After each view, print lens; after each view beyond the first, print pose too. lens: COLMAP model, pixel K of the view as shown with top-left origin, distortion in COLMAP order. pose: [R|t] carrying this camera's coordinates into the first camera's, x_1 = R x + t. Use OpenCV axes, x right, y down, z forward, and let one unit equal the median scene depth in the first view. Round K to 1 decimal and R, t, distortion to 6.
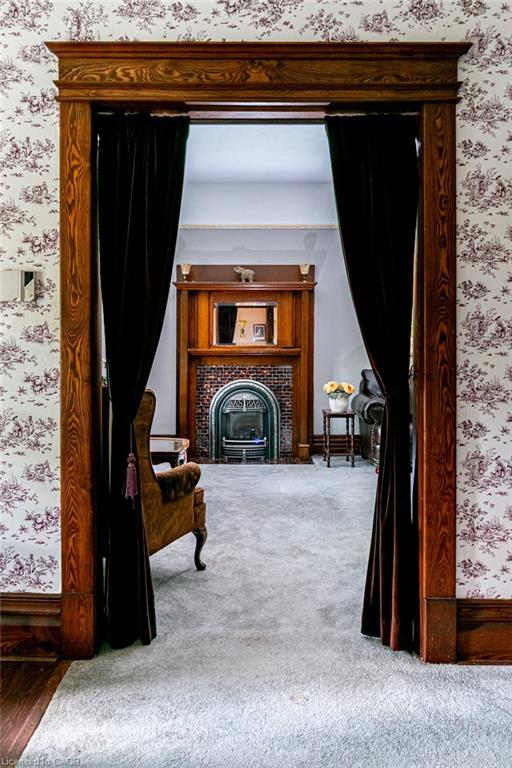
lens RADIAL K [[618.8, 0, 256.0], [0, 618.8, 384.0], [0, 0, 1]] dist [0.001494, 0.000147]
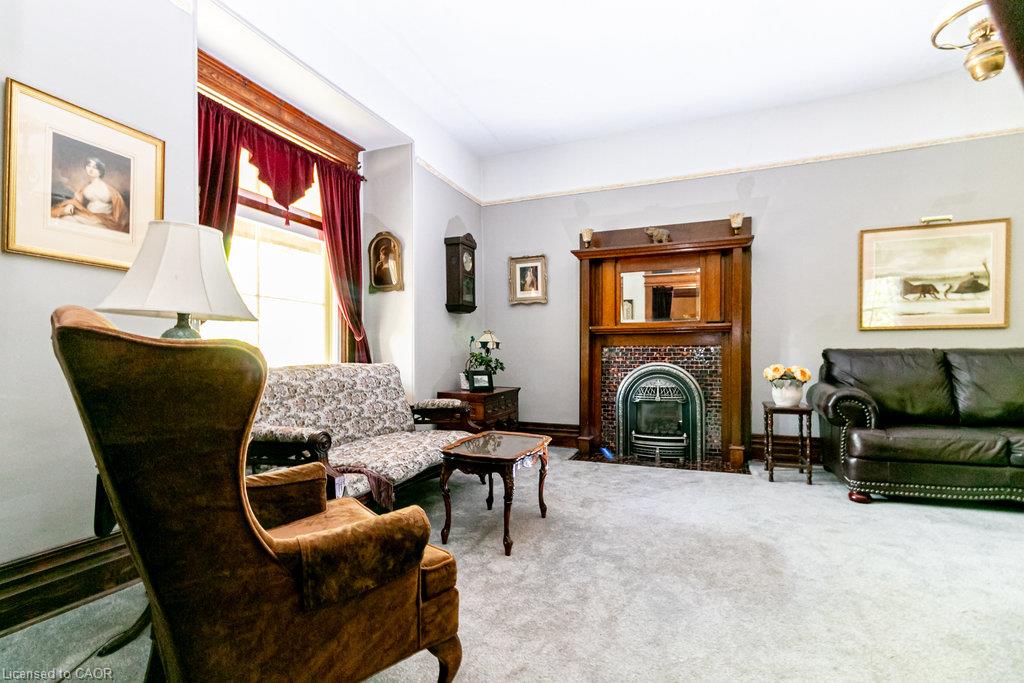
lens RADIAL K [[469.9, 0, 528.0], [0, 469.9, 360.2], [0, 0, 1]] dist [-0.000164, 0.000312]
pose [[0.926721, -0.000119, -0.375749, 0.056935], [-0.013115, 0.999380, -0.032665, 0.012664], [0.375520, 0.035199, 0.926146, 0.357137]]
